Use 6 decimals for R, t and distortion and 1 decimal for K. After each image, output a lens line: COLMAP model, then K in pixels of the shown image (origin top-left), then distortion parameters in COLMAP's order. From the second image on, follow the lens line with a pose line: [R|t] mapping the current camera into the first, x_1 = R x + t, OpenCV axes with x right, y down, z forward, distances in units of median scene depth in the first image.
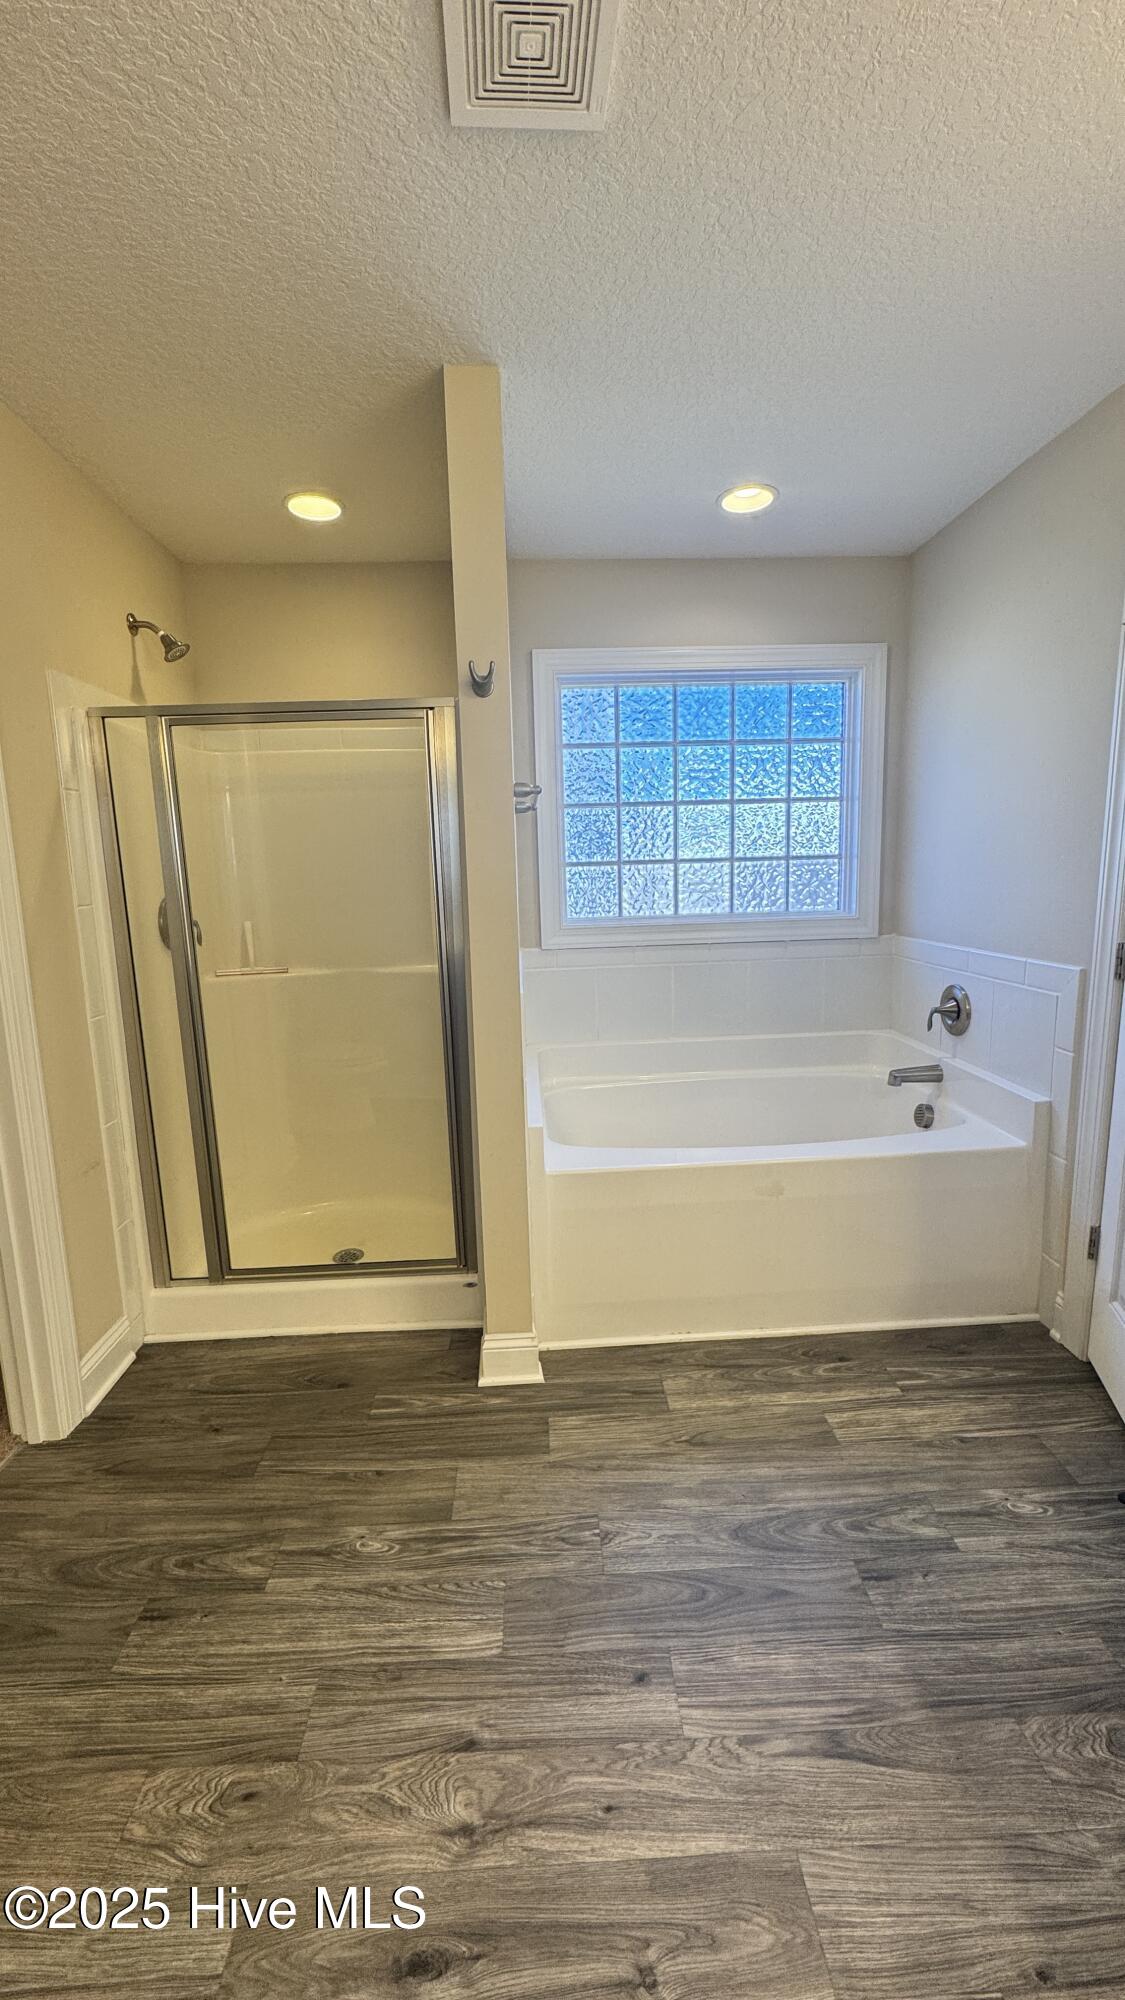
lens RADIAL K [[797.7, 0, 560.3], [0, 797.7, 965.4], [0, 0, 1]] dist [-0.006737, -0.000203]
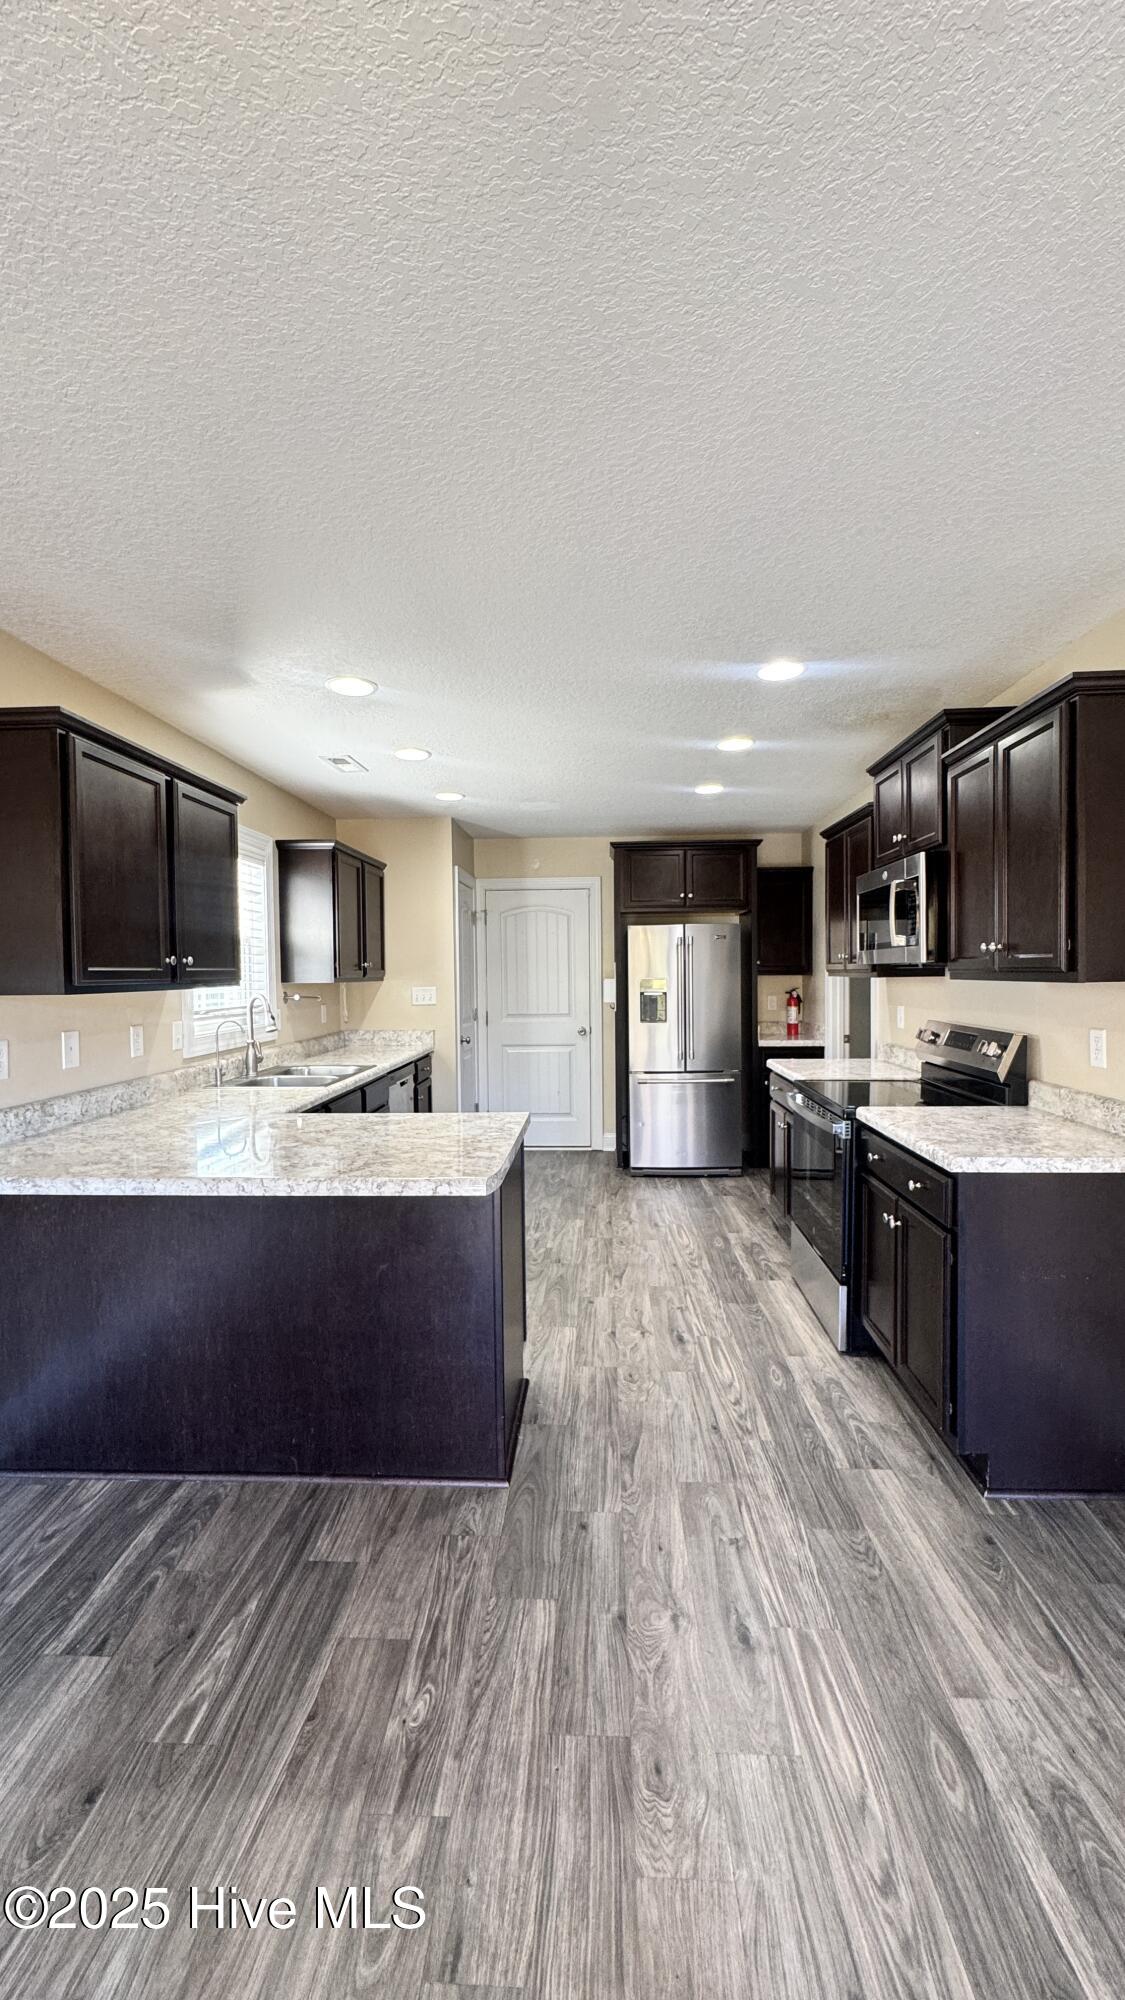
lens RADIAL K [[797.7, 0, 557.7], [0, 797.7, 986.5], [0, 0, 1]] dist [-0.006737, -0.000203]
pose [[0.084265, 0.011384, 0.996378, -1.424175], [0.132006, 0.990994, -0.022486, -0.077146], [-0.987661, 0.133423, 0.082003, 0.805930]]
